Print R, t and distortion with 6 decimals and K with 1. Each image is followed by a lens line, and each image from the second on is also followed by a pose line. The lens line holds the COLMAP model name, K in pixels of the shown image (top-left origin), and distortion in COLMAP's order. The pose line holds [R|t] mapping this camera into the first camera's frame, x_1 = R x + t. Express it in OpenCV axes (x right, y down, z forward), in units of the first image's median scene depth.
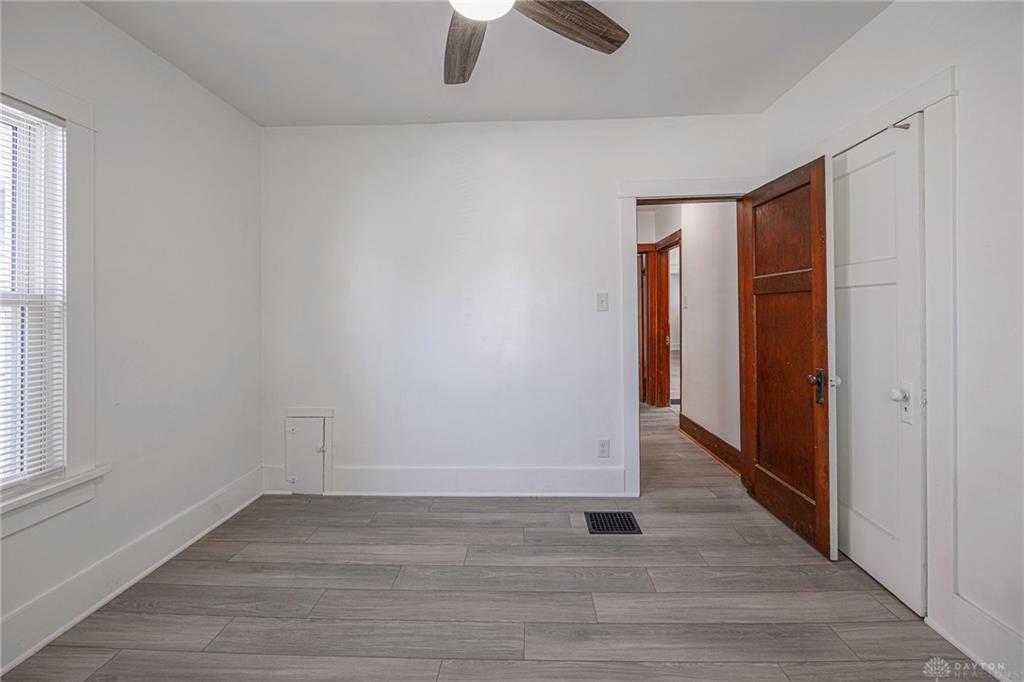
lens RADIAL K [[396.7, 0, 514.4], [0, 396.7, 308.8], [0, 0, 1]] dist [-0.002522, -0.000101]
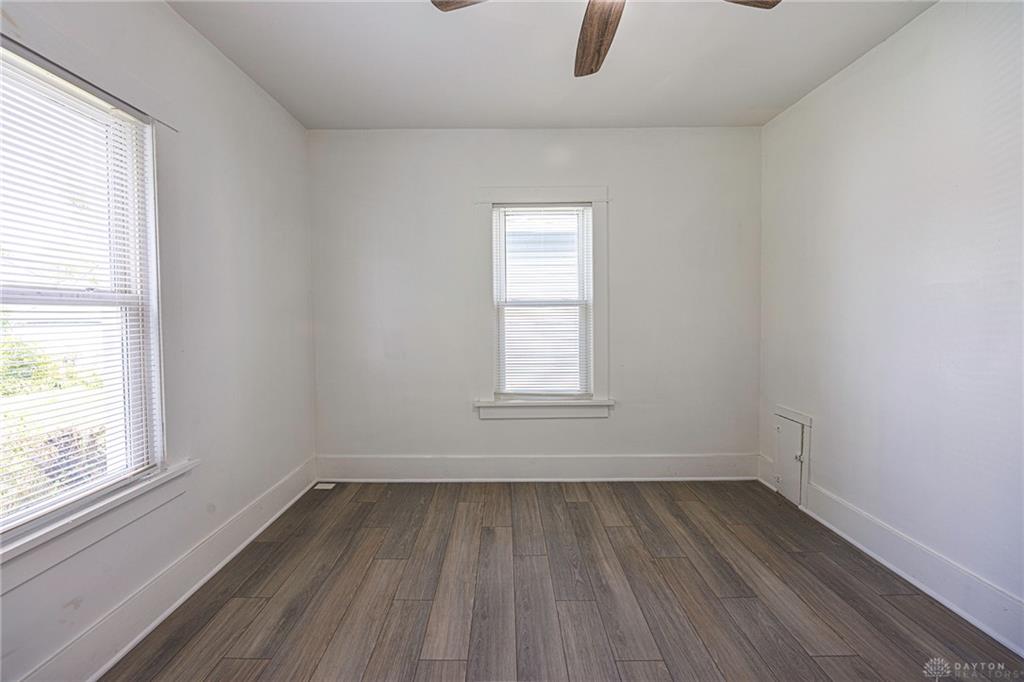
lens RADIAL K [[404.8, 0, 512.2], [0, 404.8, 324.5], [0, 0, 1]] dist [0.000143, 0.000270]
pose [[0.055054, 0.041219, -0.997632, 0.543751], [0.018199, 0.998940, 0.042277, -0.005670], [0.998318, -0.020483, 0.054246, 0.407238]]
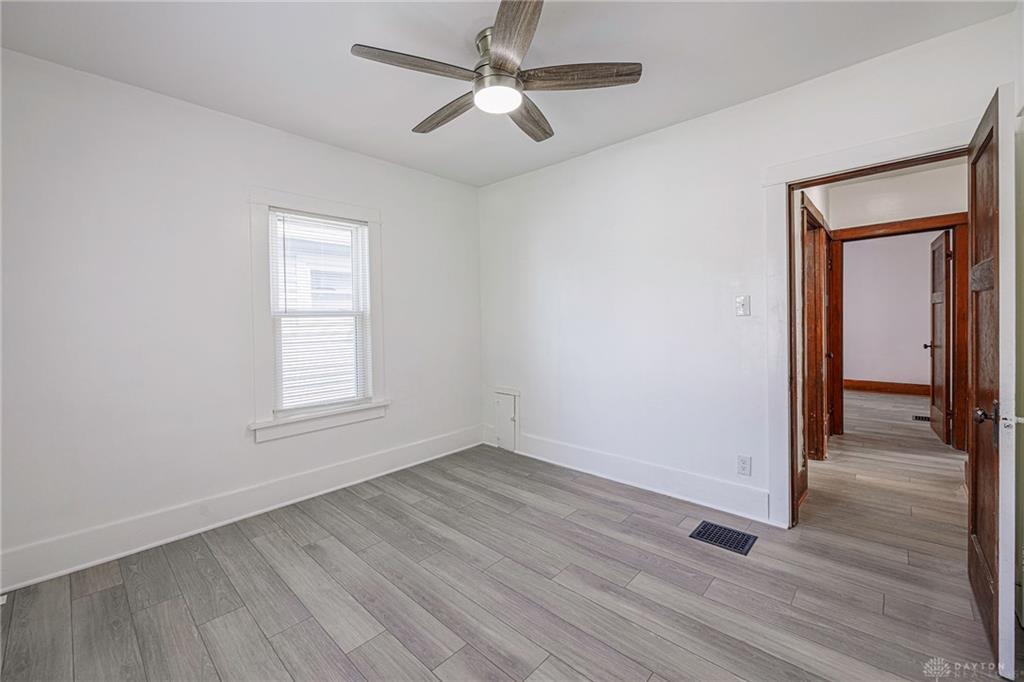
lens RADIAL K [[404.8, 0, 512.2], [0, 404.8, 324.5], [0, 0, 1]] dist [0.000143, 0.000270]
pose [[0.763470, 0.008031, -0.645794, 0.557965], [0.014604, 0.999452, 0.029694, -0.013250], [0.645679, -0.032101, 0.762934, -0.071095]]
